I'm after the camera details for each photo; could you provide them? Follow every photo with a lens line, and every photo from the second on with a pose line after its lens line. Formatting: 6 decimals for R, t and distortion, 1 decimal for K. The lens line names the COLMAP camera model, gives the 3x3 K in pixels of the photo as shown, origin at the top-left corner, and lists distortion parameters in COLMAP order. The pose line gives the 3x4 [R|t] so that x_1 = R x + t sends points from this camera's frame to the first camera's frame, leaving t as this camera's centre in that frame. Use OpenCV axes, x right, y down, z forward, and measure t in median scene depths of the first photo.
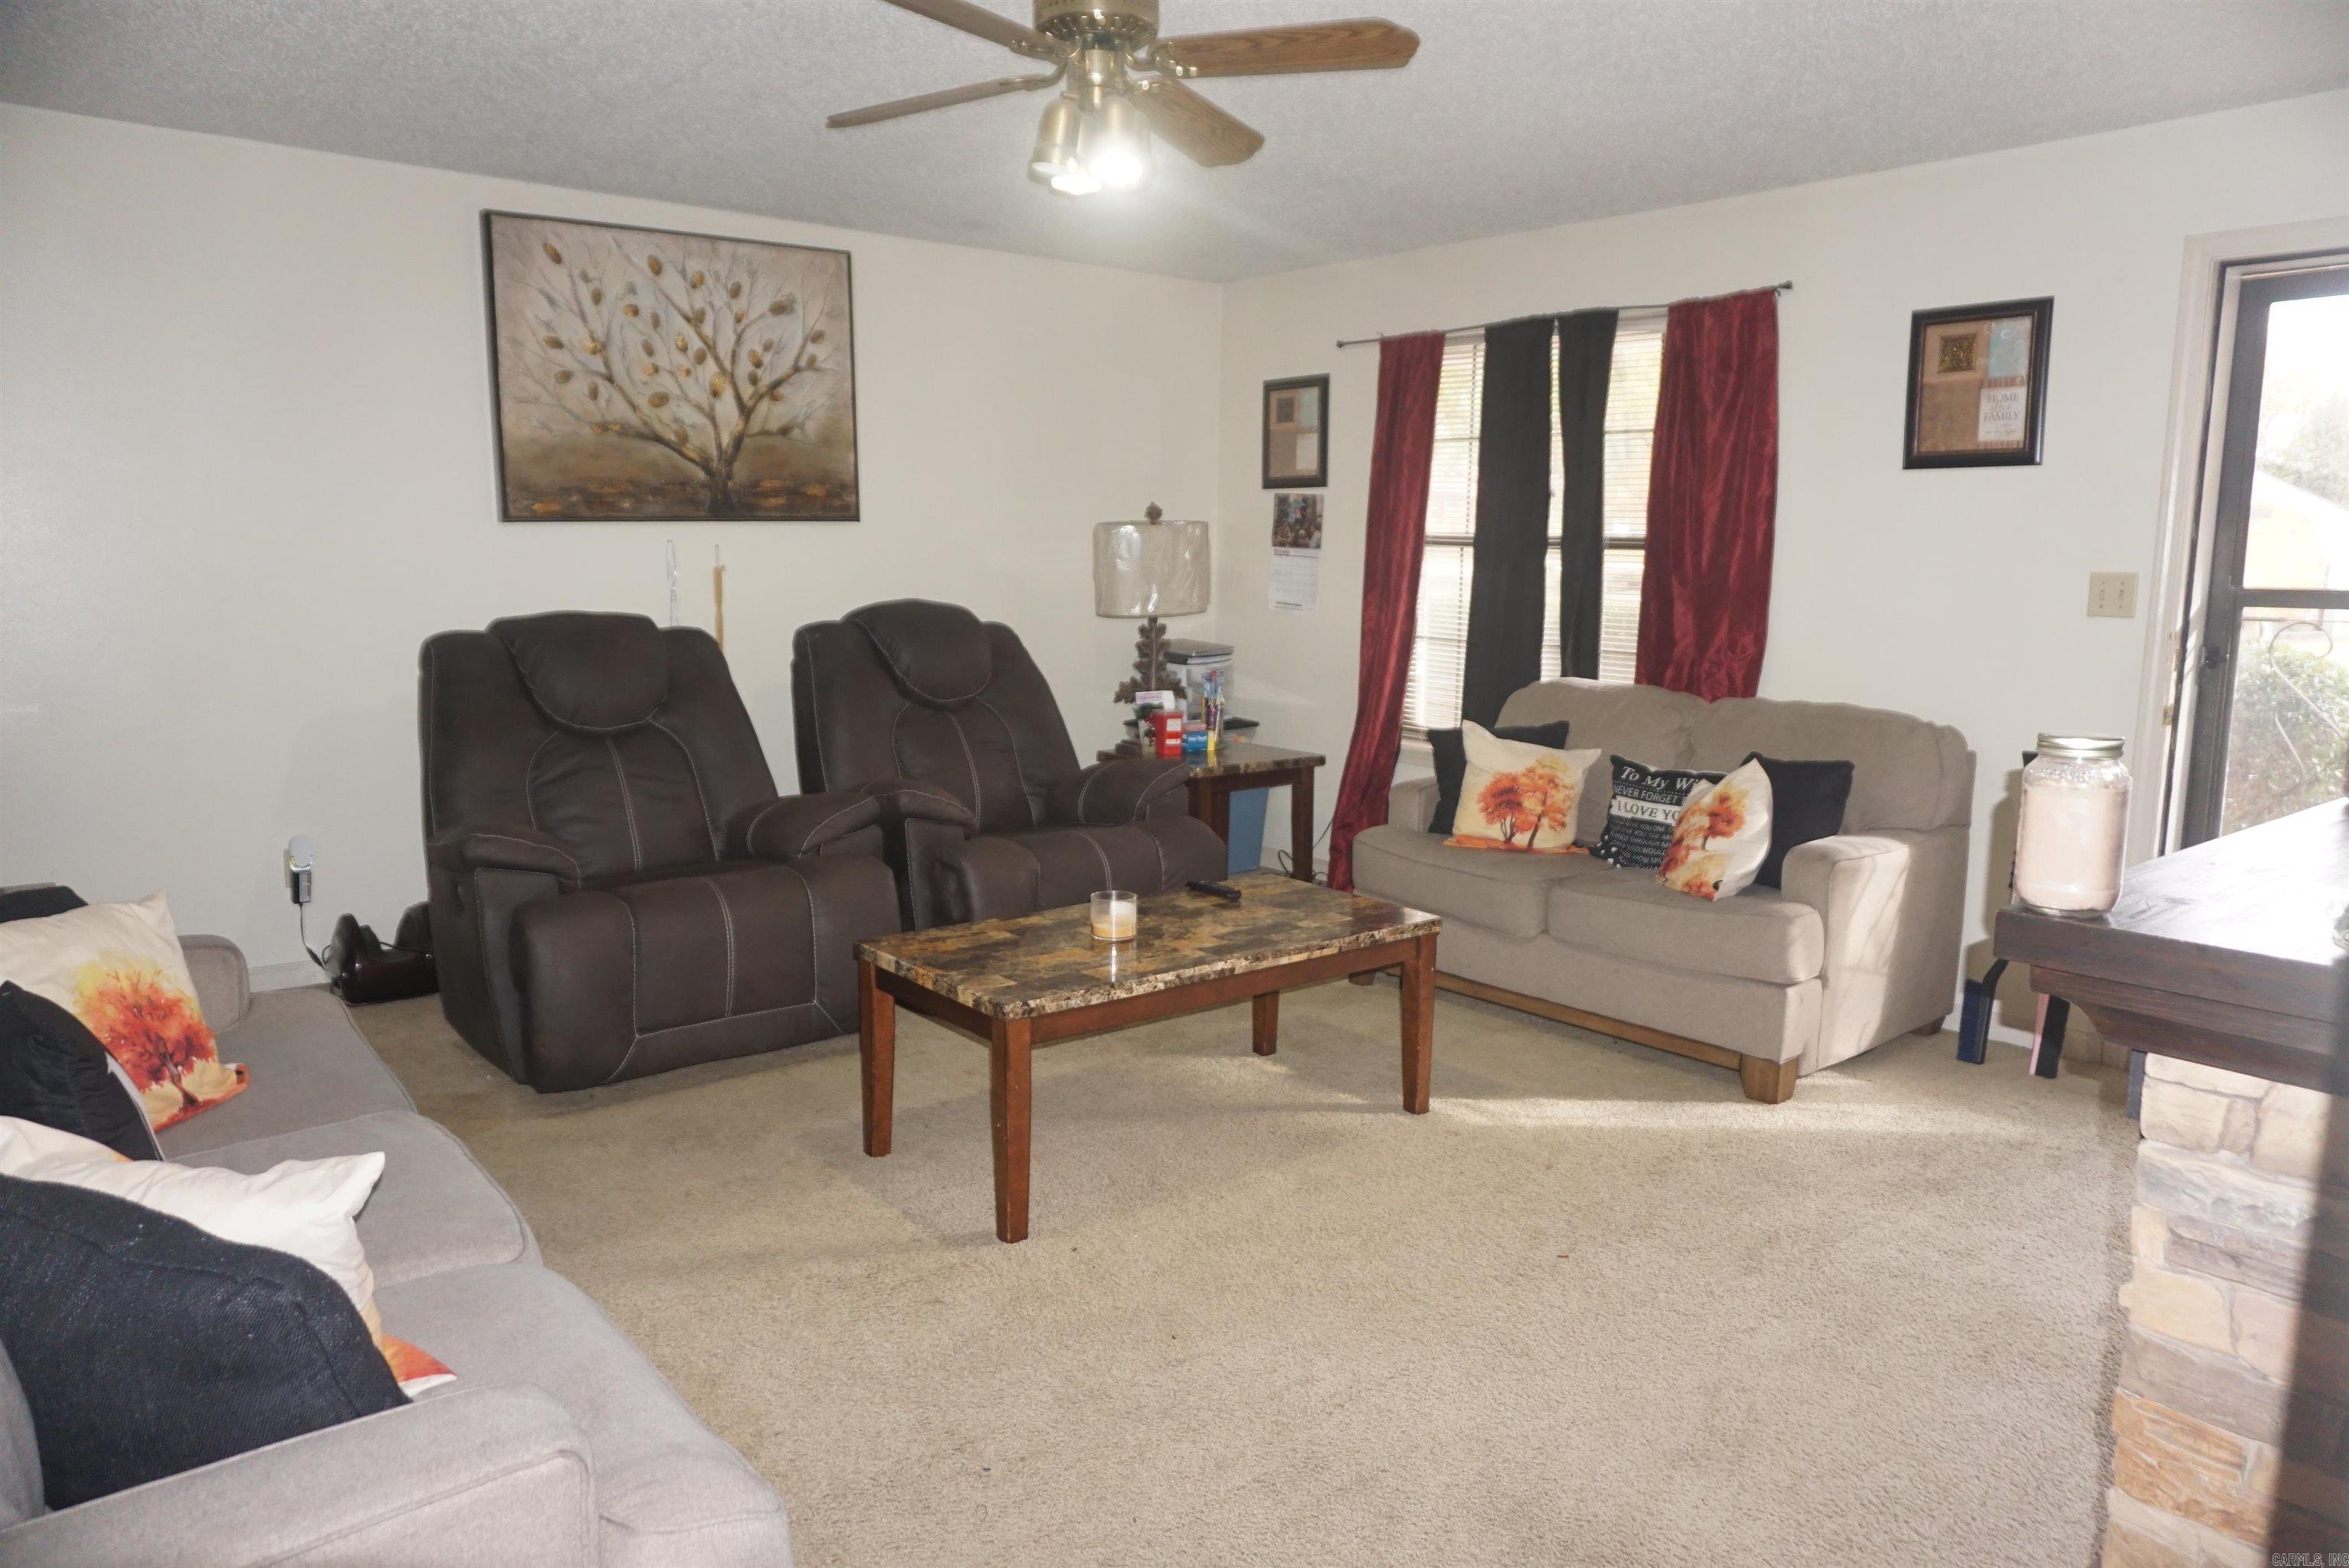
lens RADIAL K [[1572.2, 0, 1168.0], [0, 1572.2, 796.1], [0, 0, 1]] dist [-0.031239, -0.001463]
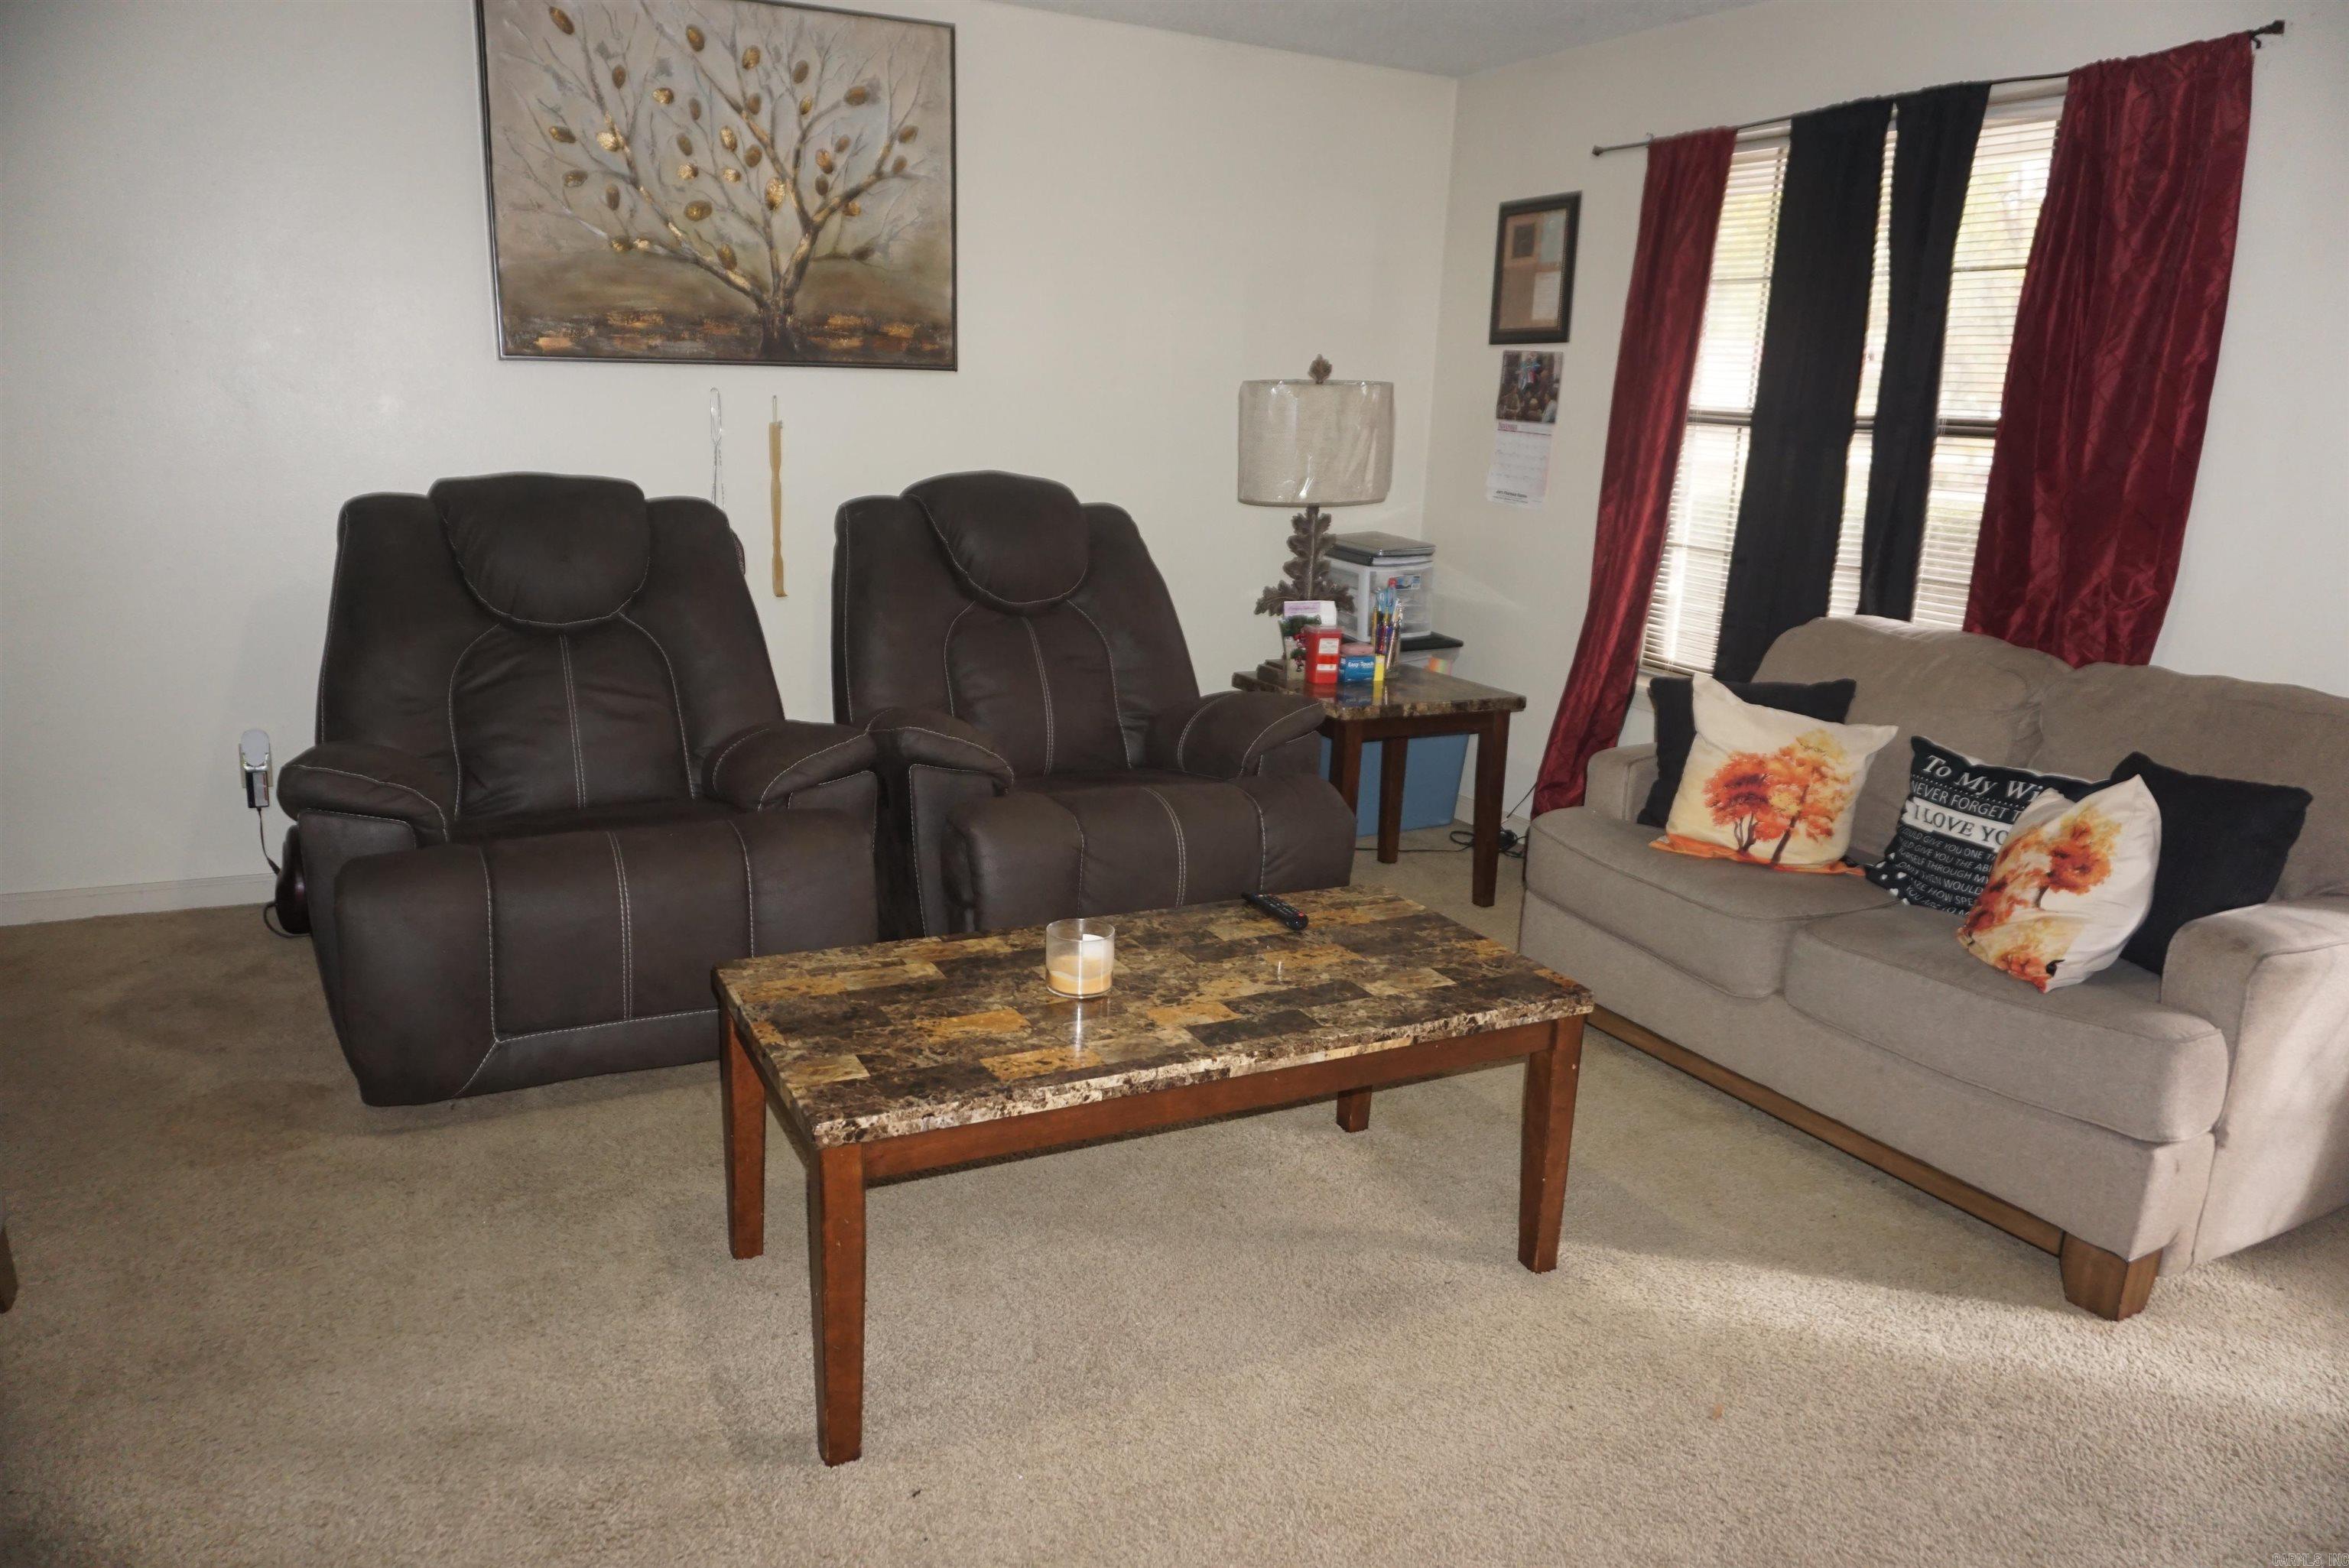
lens RADIAL K [[1564.8, 0, 1171.5], [0, 1564.8, 792.1], [0, 0, 1]] dist [-0.044084, 0.033769]
pose [[0.979227, 0.073745, -0.188883, 0.095858], [-0.058760, 0.994753, 0.083745, -0.040841], [0.194068, -0.070907, 0.978422, 0.270758]]
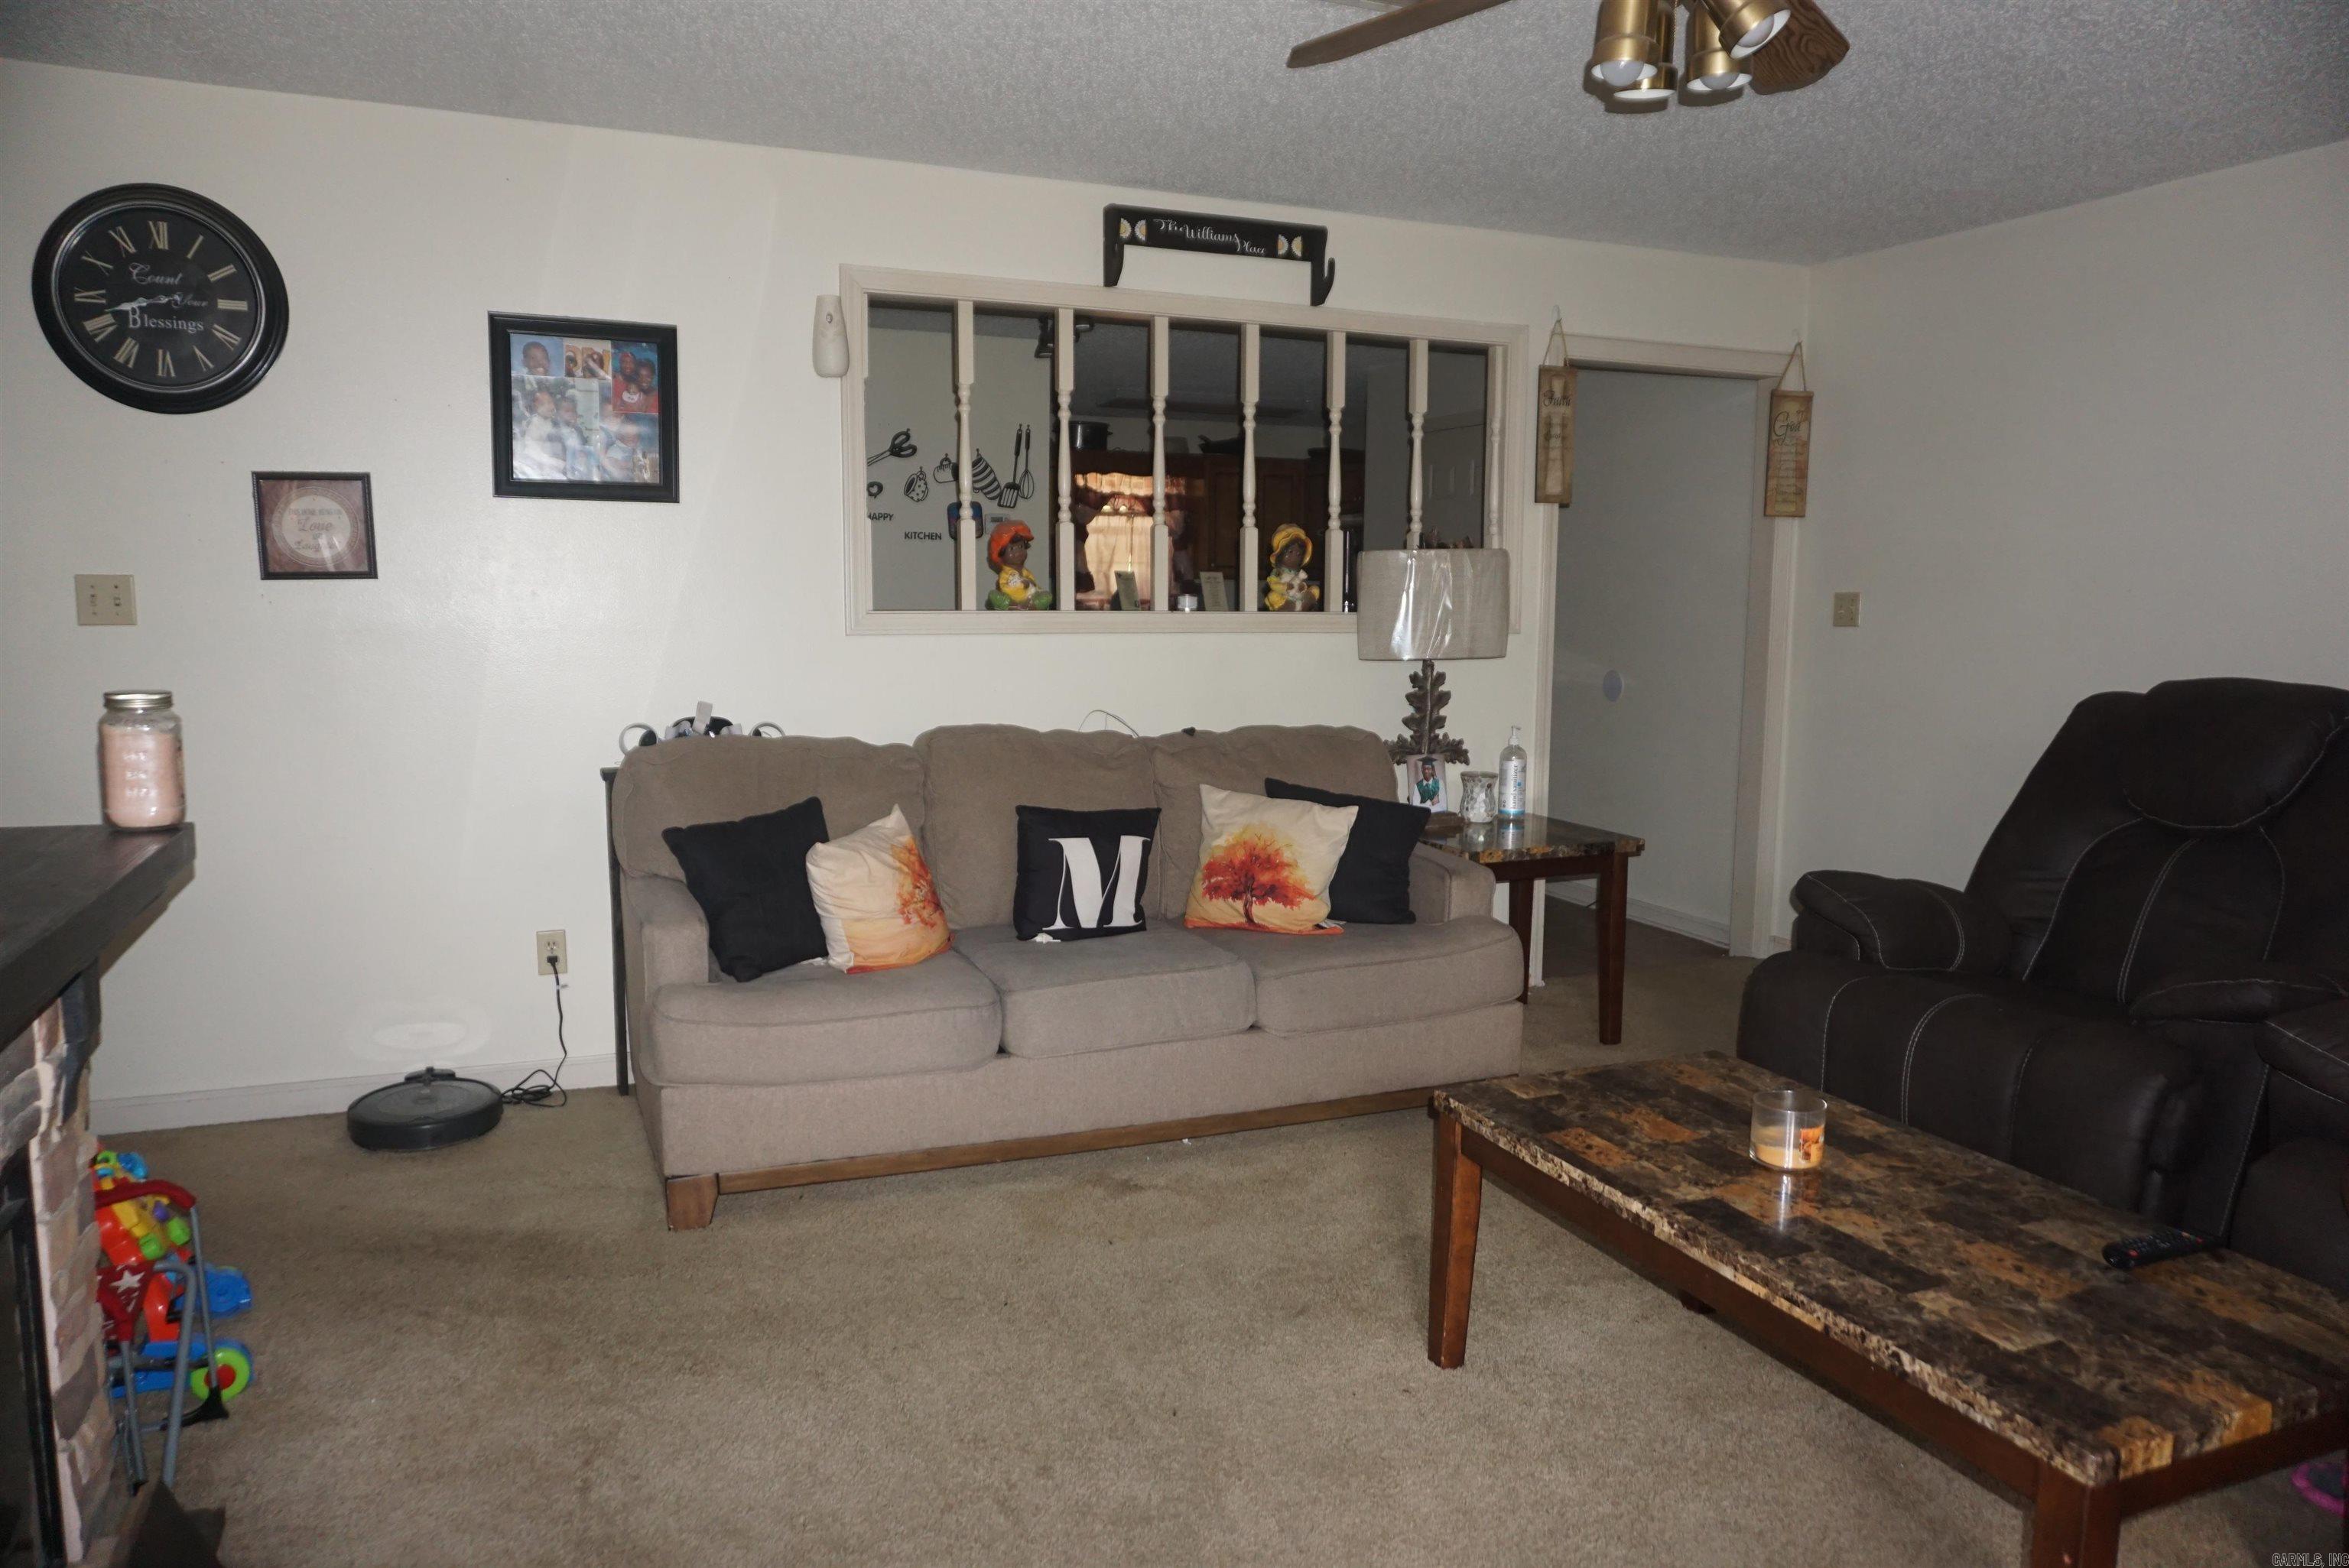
lens RADIAL K [[1564.8, 0, 1170.3], [0, 1564.8, 790.9], [0, 0, 1]] dist [-0.045914, 0.031215]
pose [[-0.278672, 0.113361, -0.953672, 0.496321], [-0.160717, 0.973501, 0.162681, -0.098594], [0.946843, 0.198606, -0.253068, 0.679072]]
